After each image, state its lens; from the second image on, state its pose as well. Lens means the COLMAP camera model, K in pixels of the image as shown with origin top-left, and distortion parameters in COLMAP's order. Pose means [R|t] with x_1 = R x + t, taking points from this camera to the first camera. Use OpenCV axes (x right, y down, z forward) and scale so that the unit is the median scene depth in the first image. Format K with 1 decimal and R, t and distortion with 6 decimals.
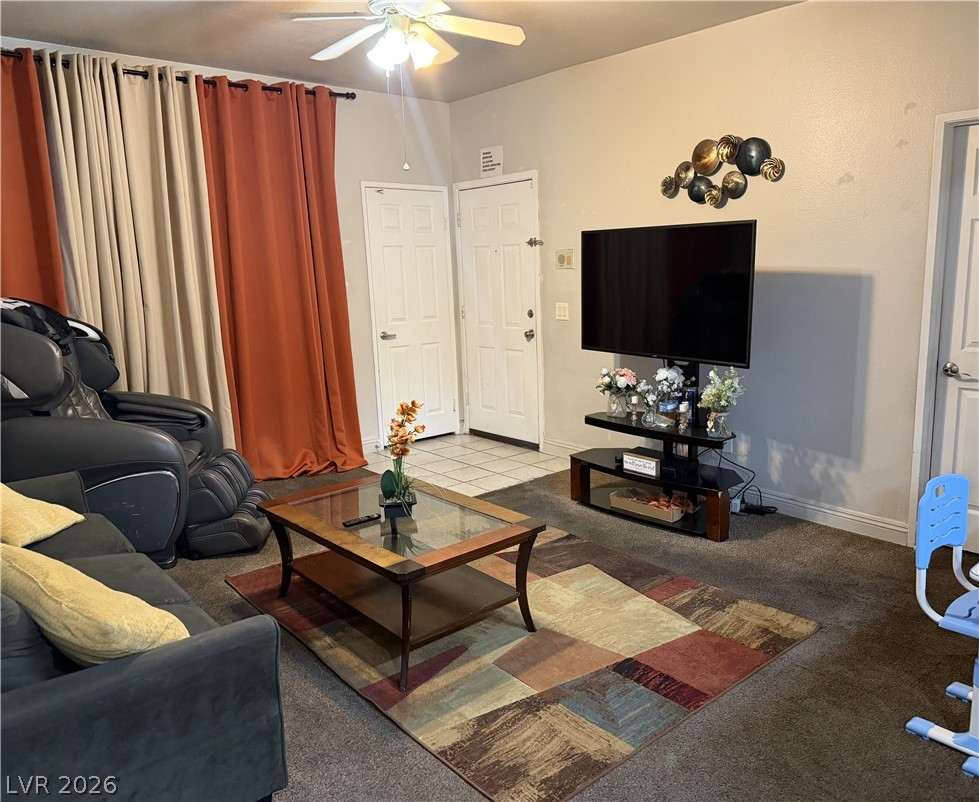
lens RADIAL K [[749.0, 0, 494.9], [0, 749.0, 429.0], [0, 0, 1]] dist [0.131476, -0.161110]
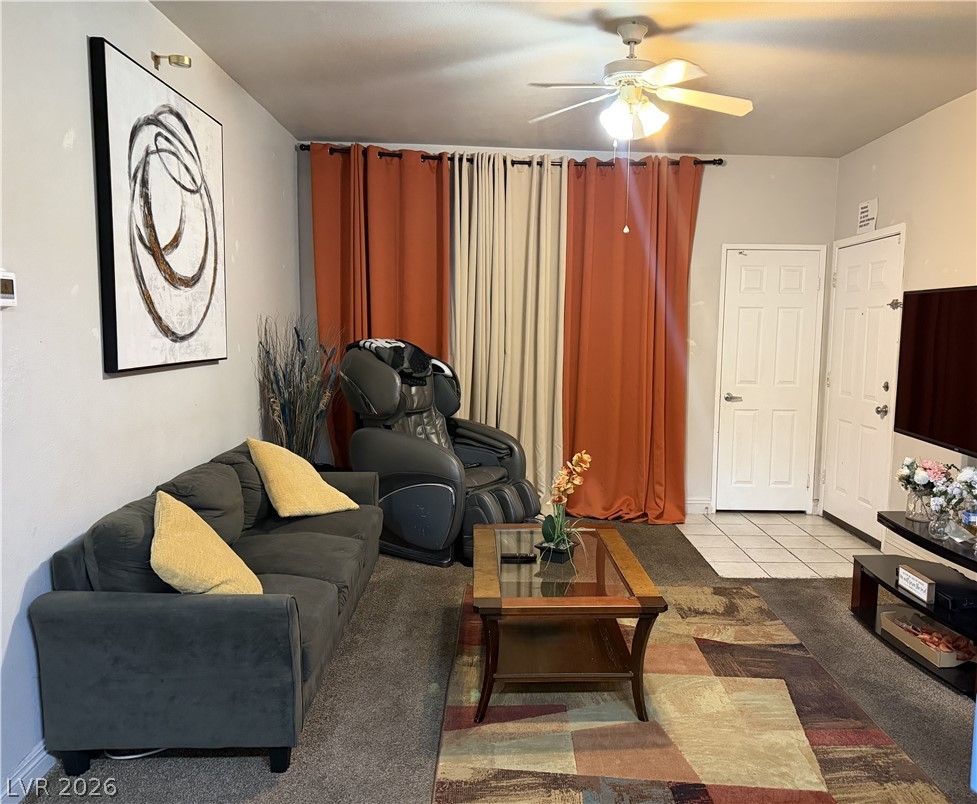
lens RADIAL K [[746.3, 0, 536.0], [0, 746.3, 431.0], [0, 0, 1]] dist [0.162315, -0.270047]
pose [[0.789538, 0.123981, -0.601048, 0.328112], [-0.168962, 0.985446, -0.018676, -0.027051], [0.589985, 0.116299, 0.798995, 0.106163]]
